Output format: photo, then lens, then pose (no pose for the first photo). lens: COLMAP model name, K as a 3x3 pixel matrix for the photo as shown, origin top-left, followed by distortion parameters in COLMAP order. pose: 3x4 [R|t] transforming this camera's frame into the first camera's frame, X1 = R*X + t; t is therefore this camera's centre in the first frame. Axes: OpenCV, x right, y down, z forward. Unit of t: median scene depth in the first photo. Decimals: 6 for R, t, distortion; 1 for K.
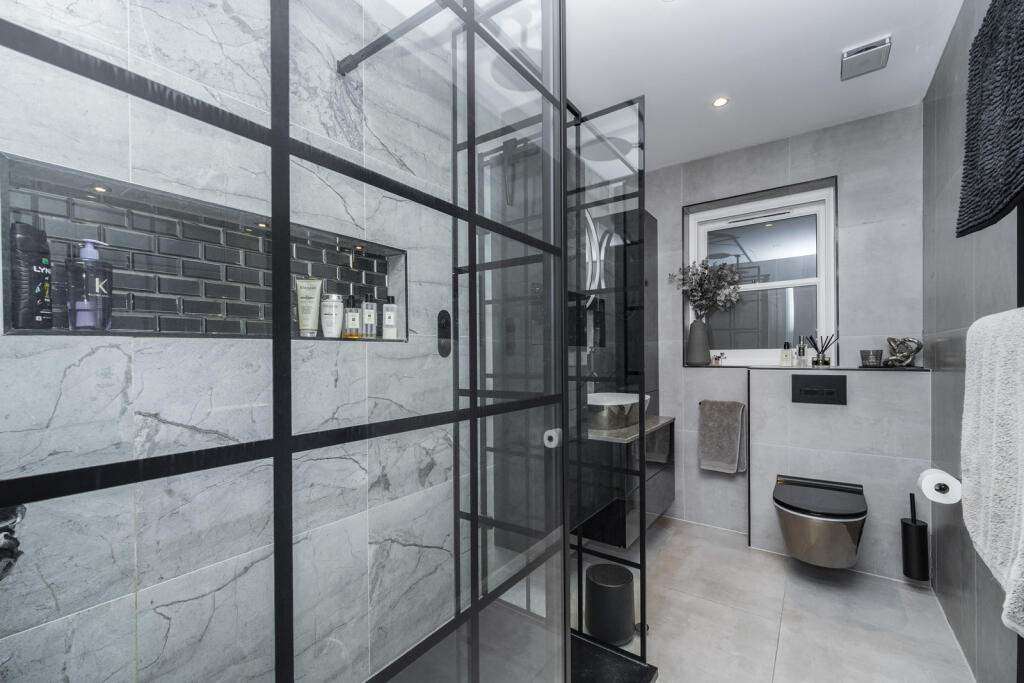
lens RADIAL K [[423.1, 0, 512.3], [0, 423.1, 347.0], [0, 0, 1]] dist [0.004683, 0.000497]
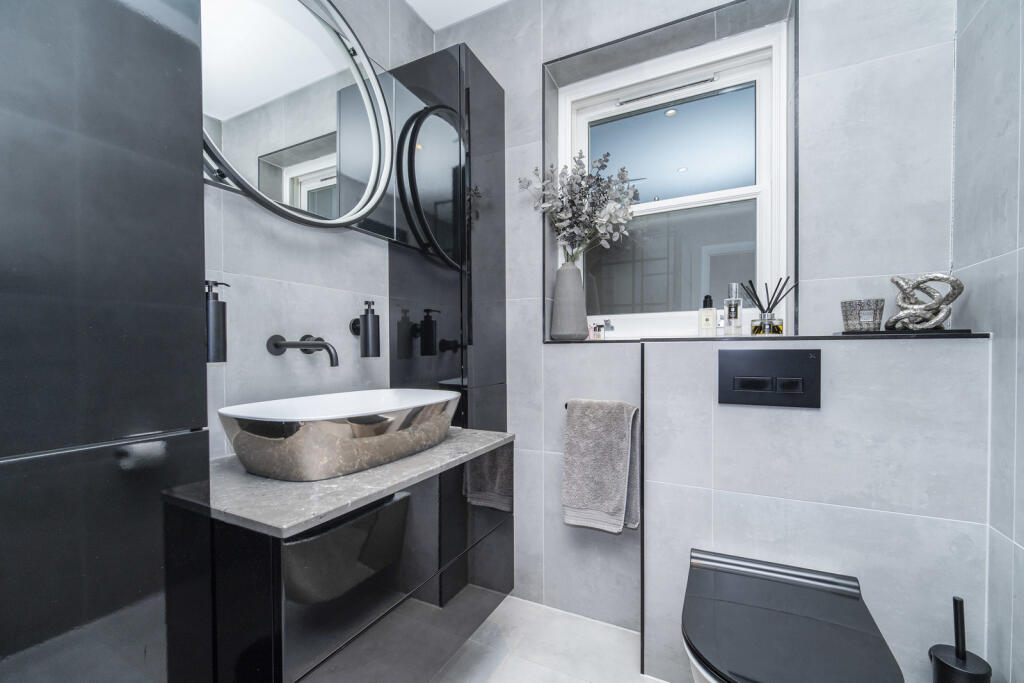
lens RADIAL K [[423.1, 0, 513.0], [0, 423.1, 347.7], [0, 0, 1]] dist [0.004683, 0.000497]
pose [[0.988444, 0.003737, 0.151542, 0.316998], [-0.004649, 0.999973, 0.005665, 0.057207], [-0.151517, -0.006304, 0.988435, 0.501052]]
